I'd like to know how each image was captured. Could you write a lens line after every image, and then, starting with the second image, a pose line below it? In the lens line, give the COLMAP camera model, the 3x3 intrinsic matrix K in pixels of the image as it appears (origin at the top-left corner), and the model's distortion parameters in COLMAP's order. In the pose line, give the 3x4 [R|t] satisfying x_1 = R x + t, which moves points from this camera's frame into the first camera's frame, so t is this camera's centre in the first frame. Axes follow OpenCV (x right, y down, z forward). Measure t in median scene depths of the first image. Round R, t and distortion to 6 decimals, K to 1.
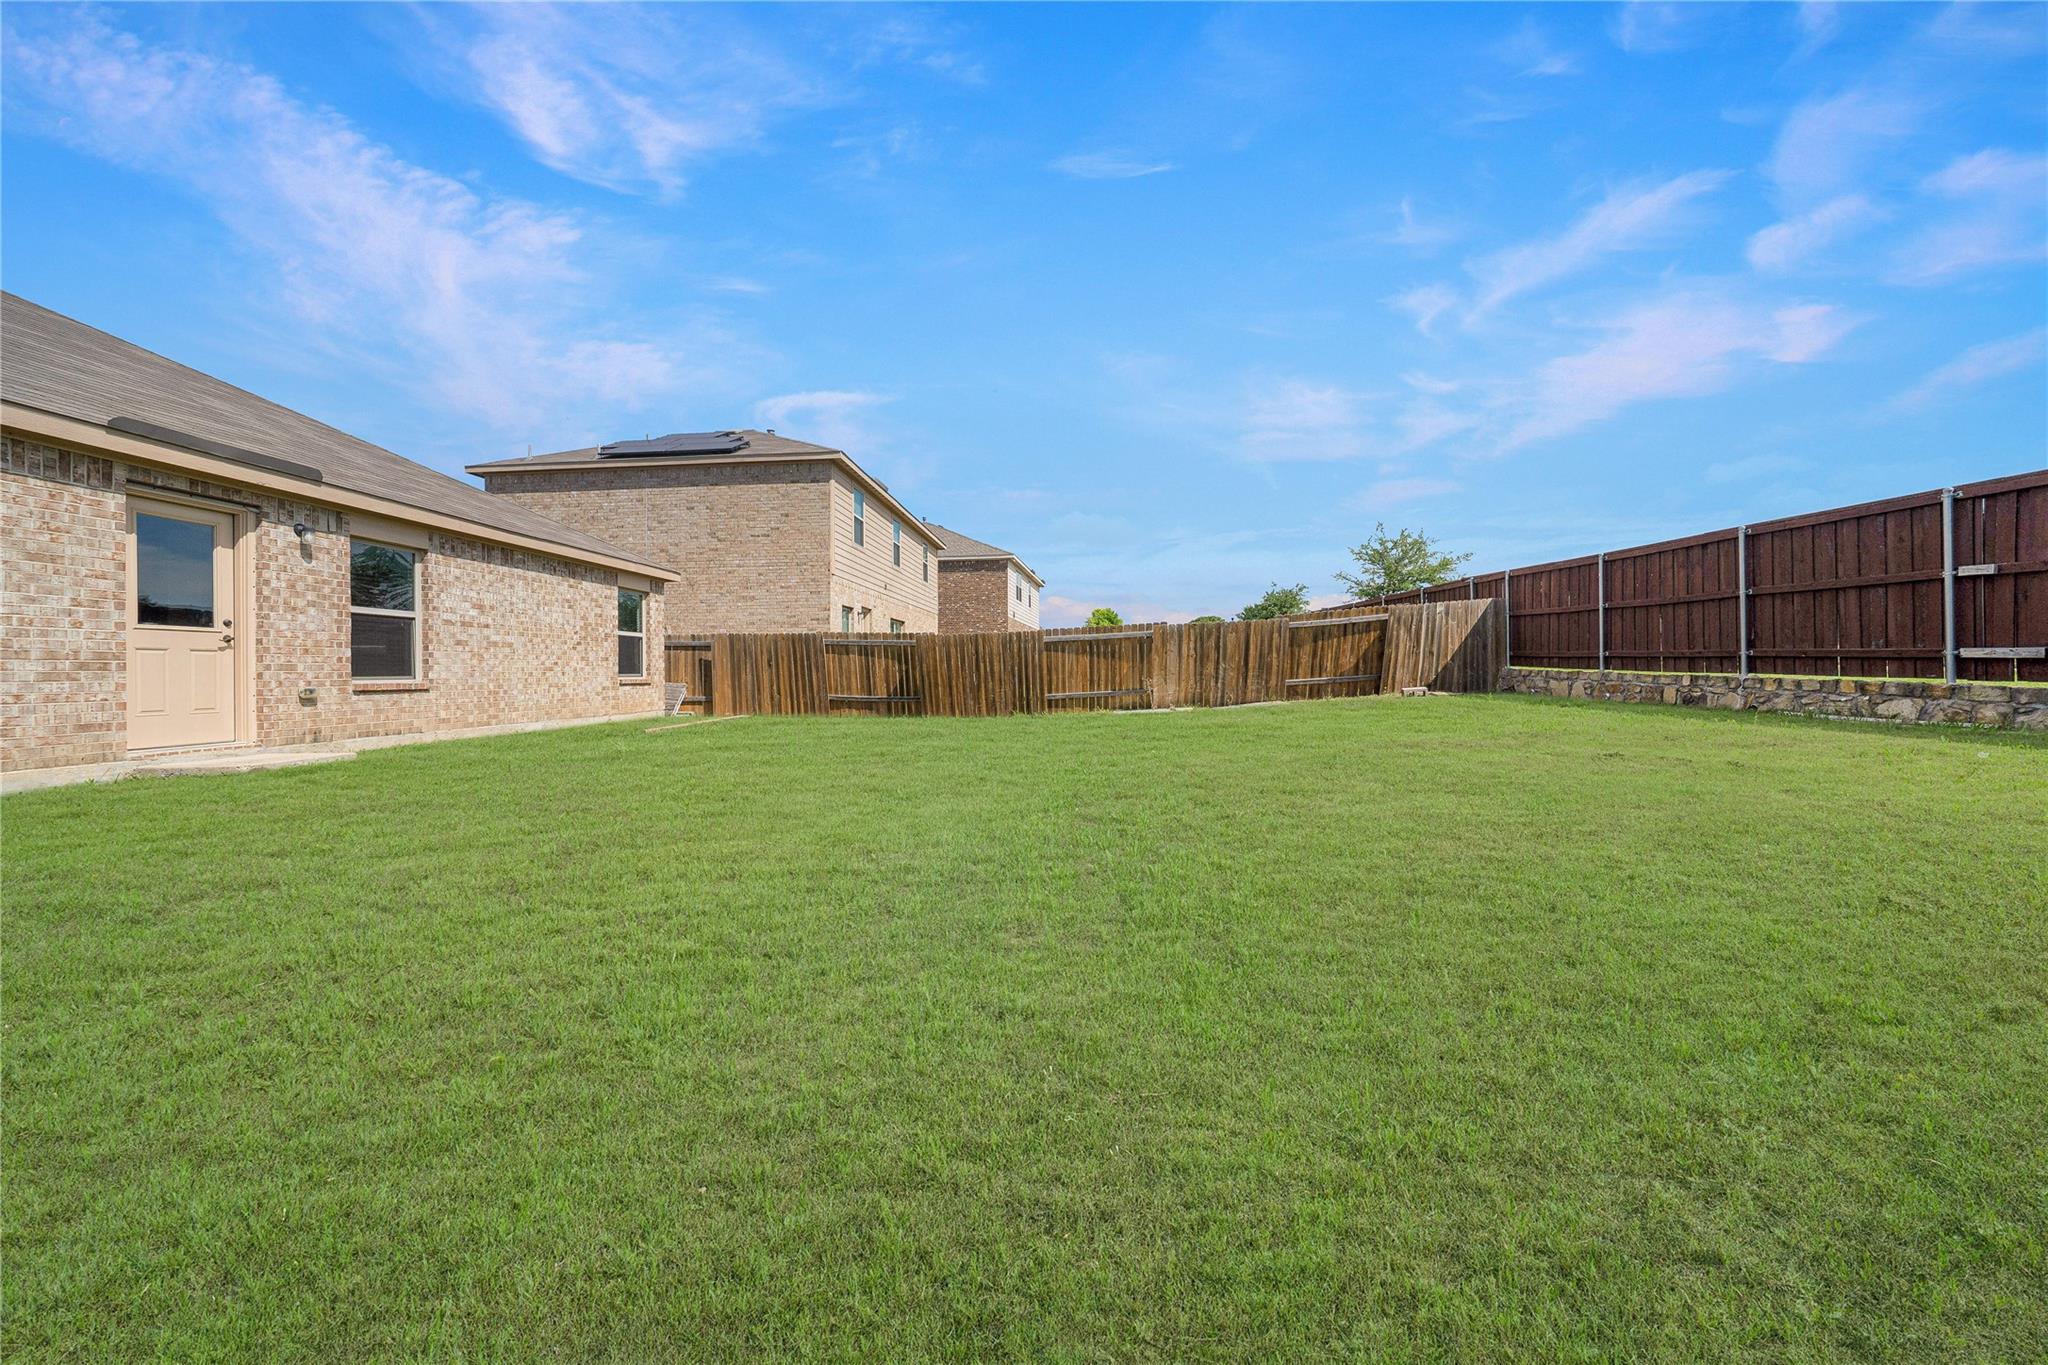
lens RADIAL K [[713.3, 0, 1024.1], [0, 713.3, 677.2], [0, 0, 1]] dist [-0.035161, 0.007356]
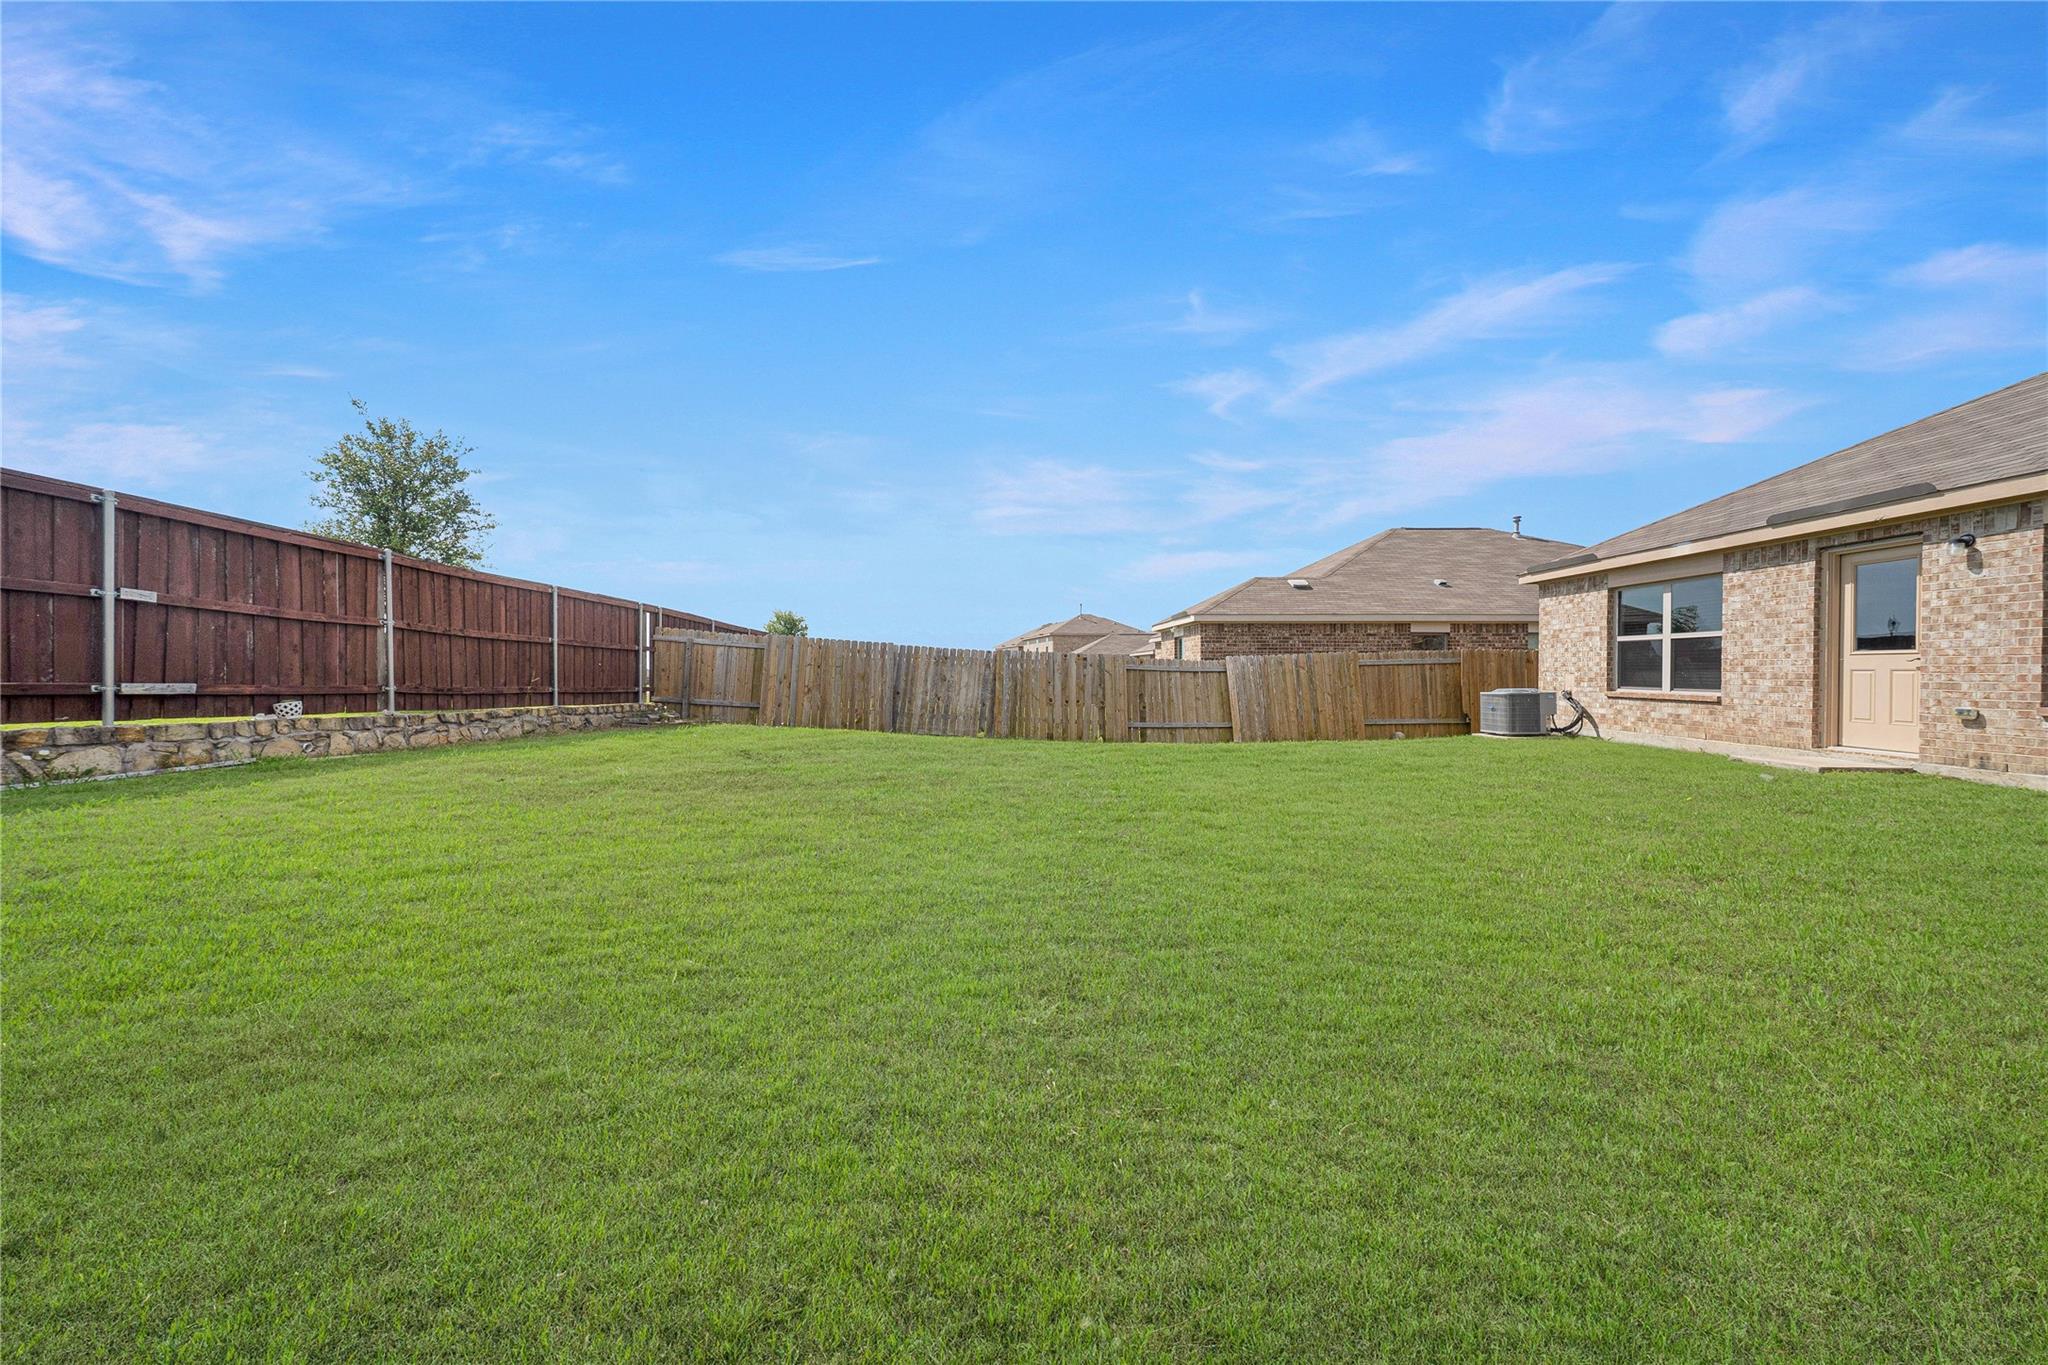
lens RADIAL K [[721.2, 0, 1027.1], [0, 721.2, 686.8], [0, 0, 1]] dist [-0.034015, 0.007671]
pose [[-0.999594, 0.010150, -0.026614, 0.185601], [0.009332, 0.999485, 0.030687, -0.038370], [0.026912, 0.030427, -0.999175, 1.344034]]
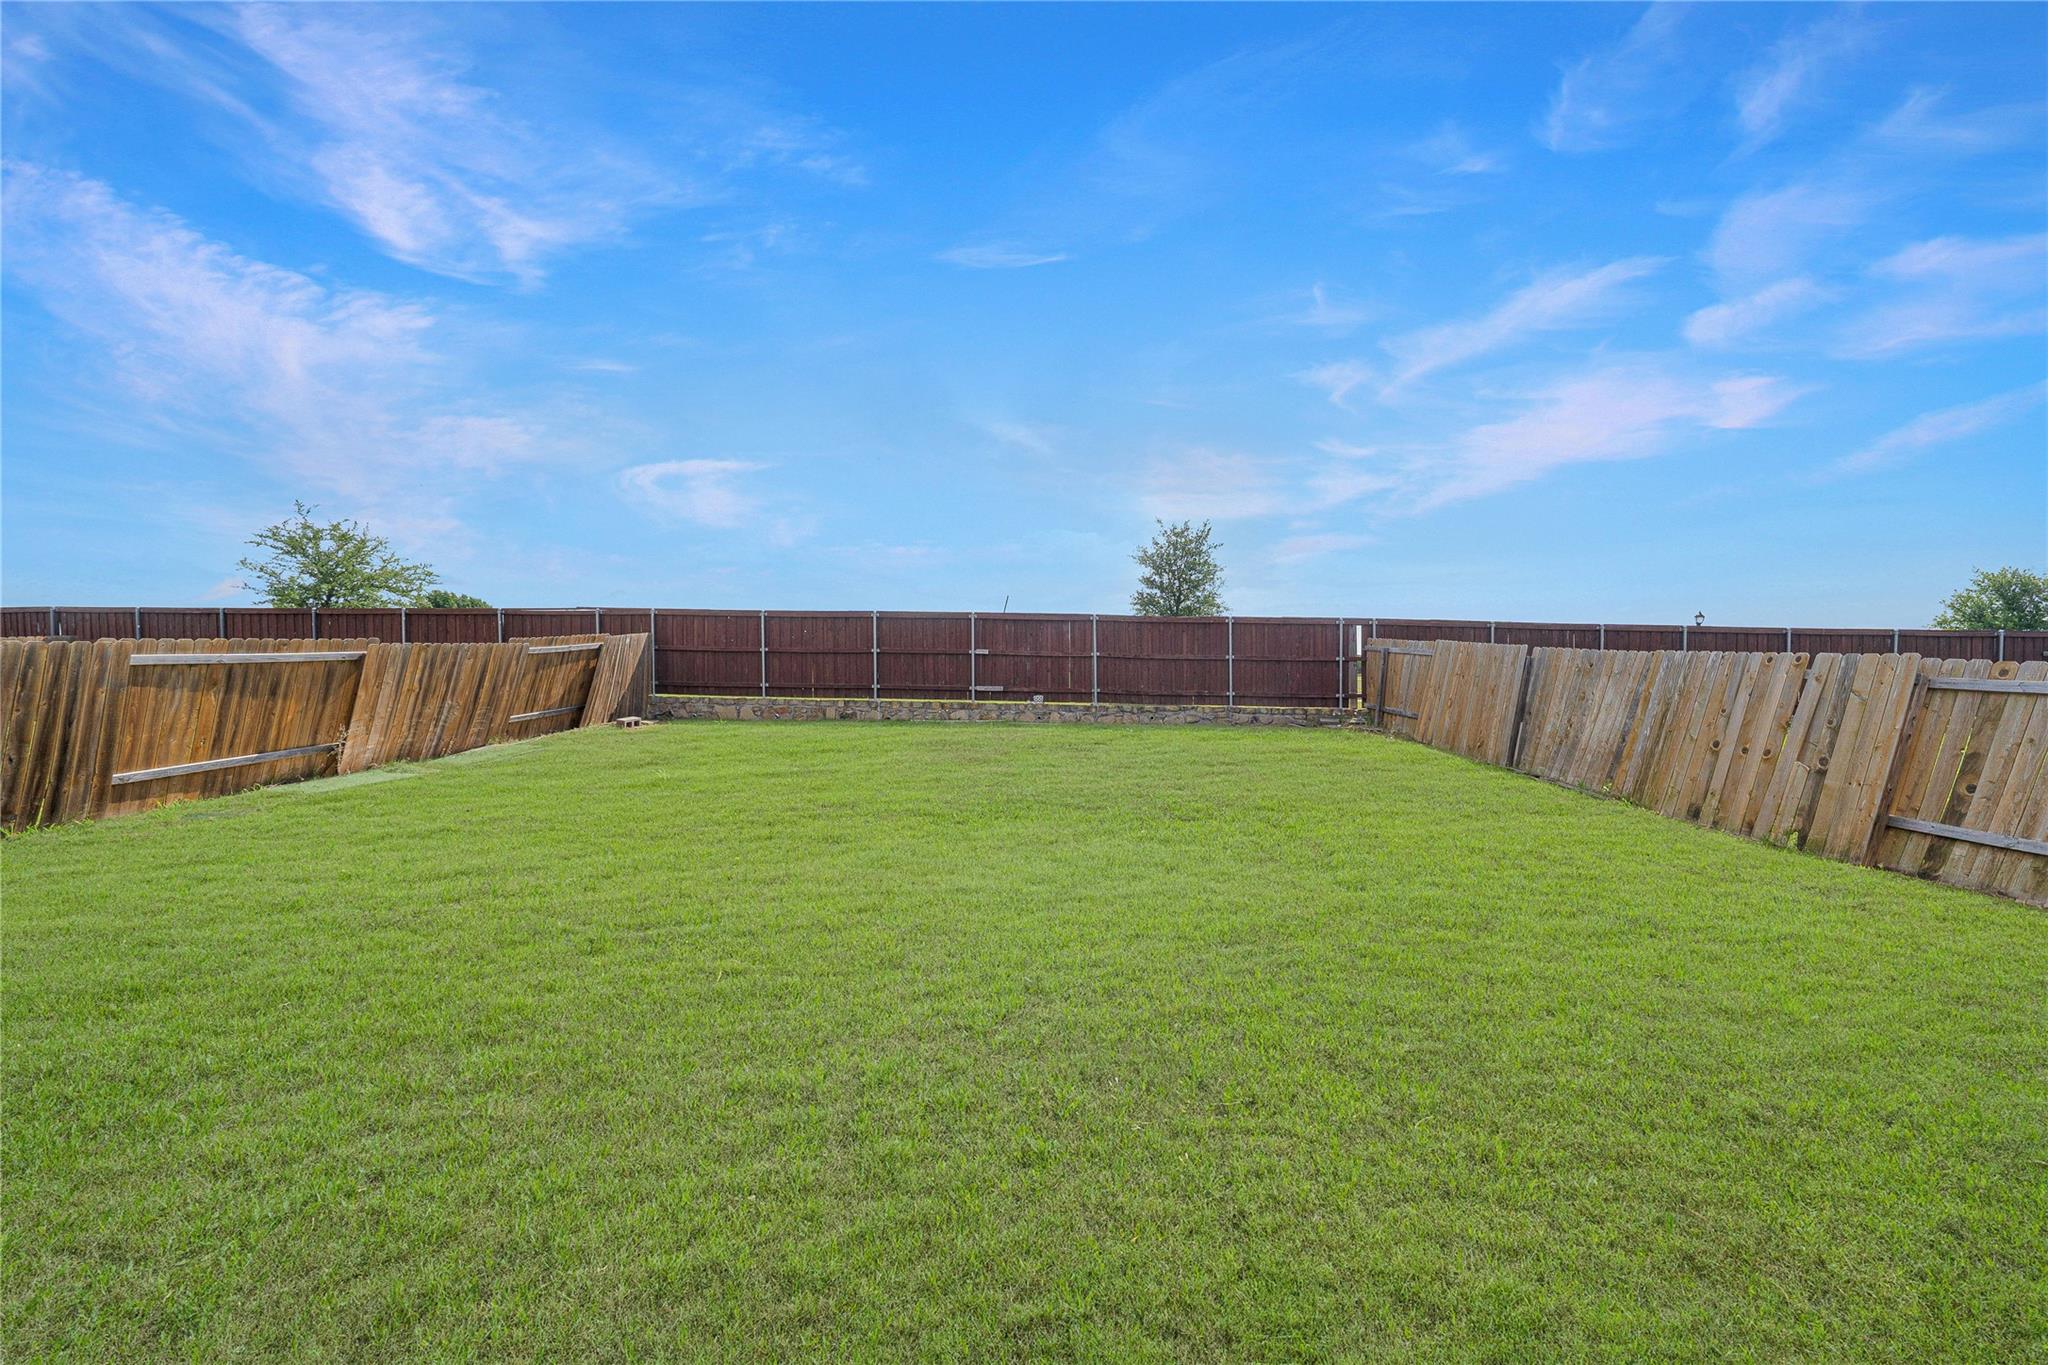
lens RADIAL K [[721.2, 0, 1027.1], [0, 721.2, 686.8], [0, 0, 1]] dist [-0.034015, 0.007671]
pose [[-0.012843, -0.014979, 0.999805, -0.670219], [0.015437, 0.999766, 0.015177, -0.051339], [-0.999798, 0.015629, -0.012609, 0.614882]]
